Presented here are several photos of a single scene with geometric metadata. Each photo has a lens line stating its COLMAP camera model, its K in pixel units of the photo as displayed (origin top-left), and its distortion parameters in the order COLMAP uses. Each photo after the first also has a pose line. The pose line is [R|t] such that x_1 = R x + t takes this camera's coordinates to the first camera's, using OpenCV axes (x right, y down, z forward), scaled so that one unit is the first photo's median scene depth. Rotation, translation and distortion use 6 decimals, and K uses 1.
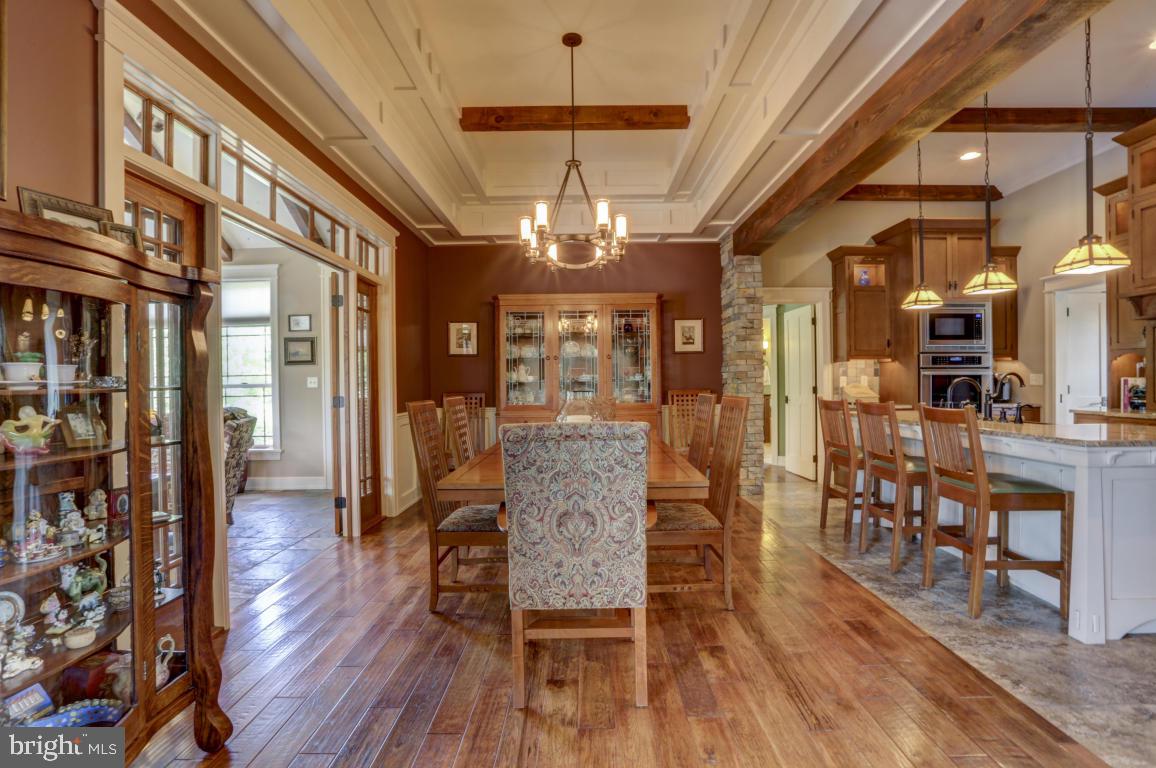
lens RADIAL K [[562.0, 0, 574.5], [0, 562.0, 387.2], [0, 0, 1]] dist [-0.070177, 0.025262]
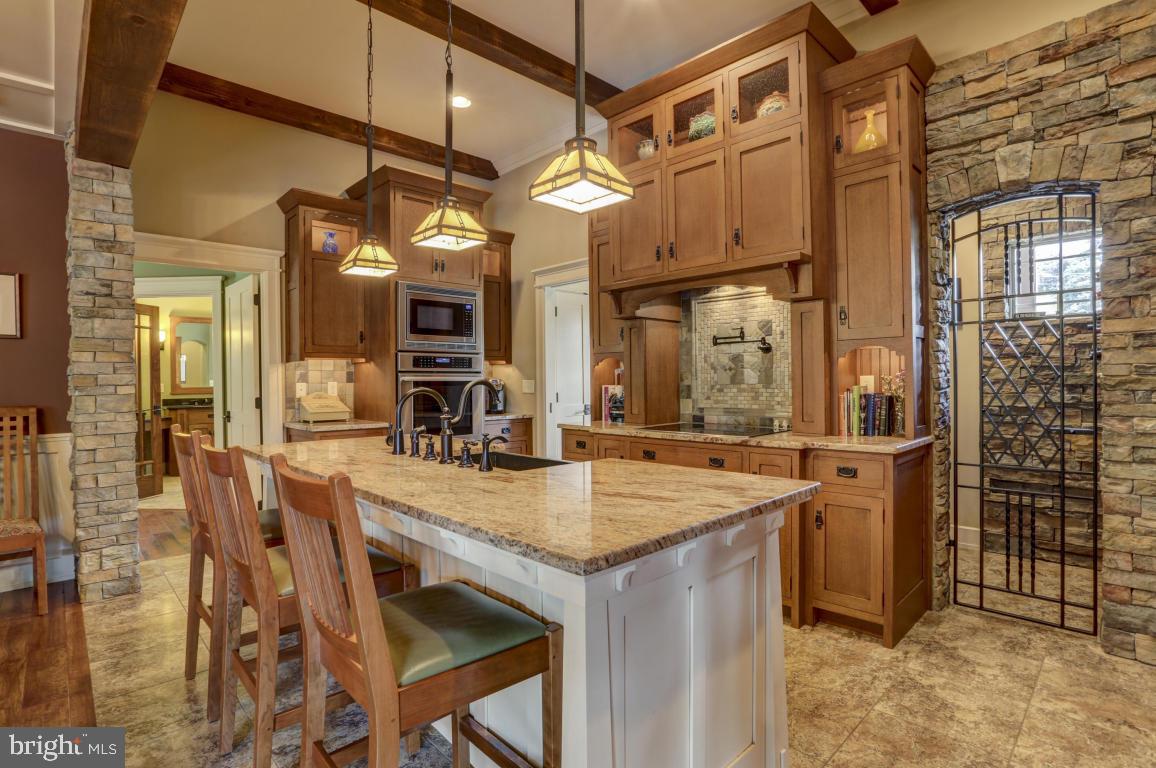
lens RADIAL K [[562.0, 0, 587.3], [0, 562.0, 382.5], [0, 0, 1]] dist [-0.070177, 0.025262]
pose [[0.702809, 0.000101, 0.711379, 0.278377], [0.009002, 0.999919, -0.009035, -0.011458], [-0.711322, 0.012753, 0.702751, 0.297455]]
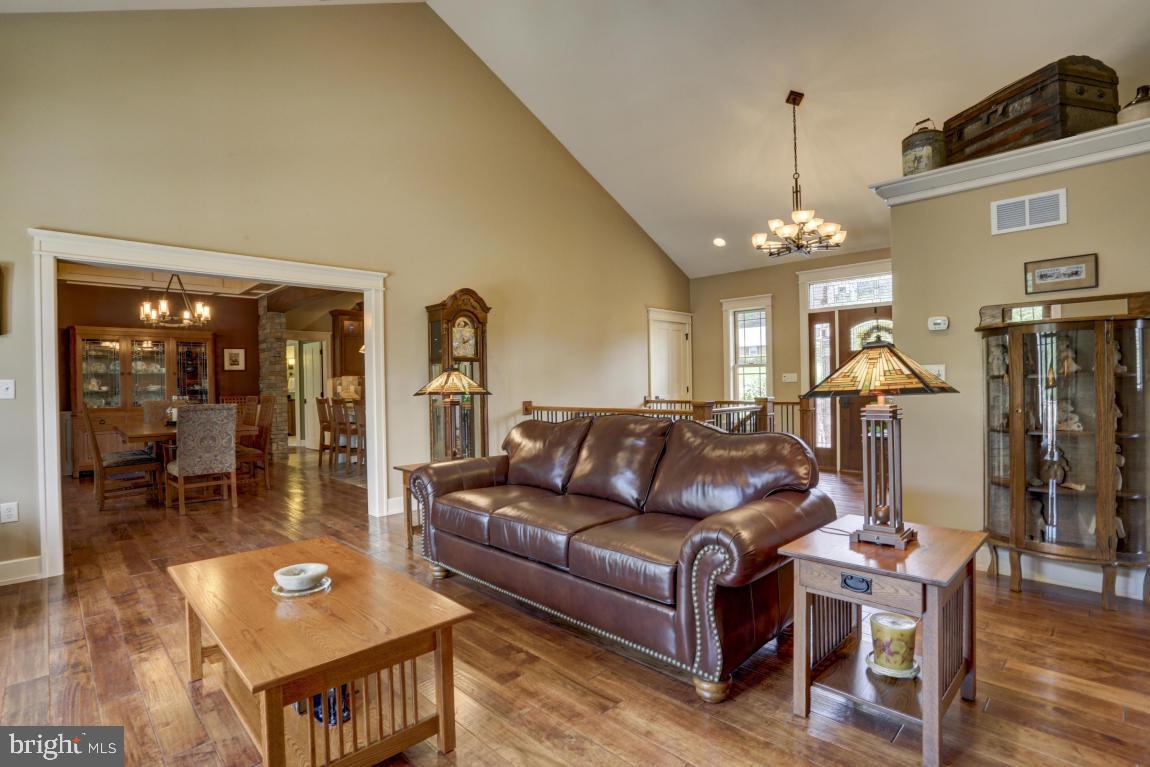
lens RADIAL K [[559.1, 0, 593.5], [0, 559.1, 385.7], [0, 0, 1]] dist [-0.070177, 0.025262]
pose [[0.683875, -0.002409, 0.729595, -0.227025], [0.014265, 0.999848, -0.010069, 0.008173], [-0.729459, 0.017294, 0.683806, -0.779719]]
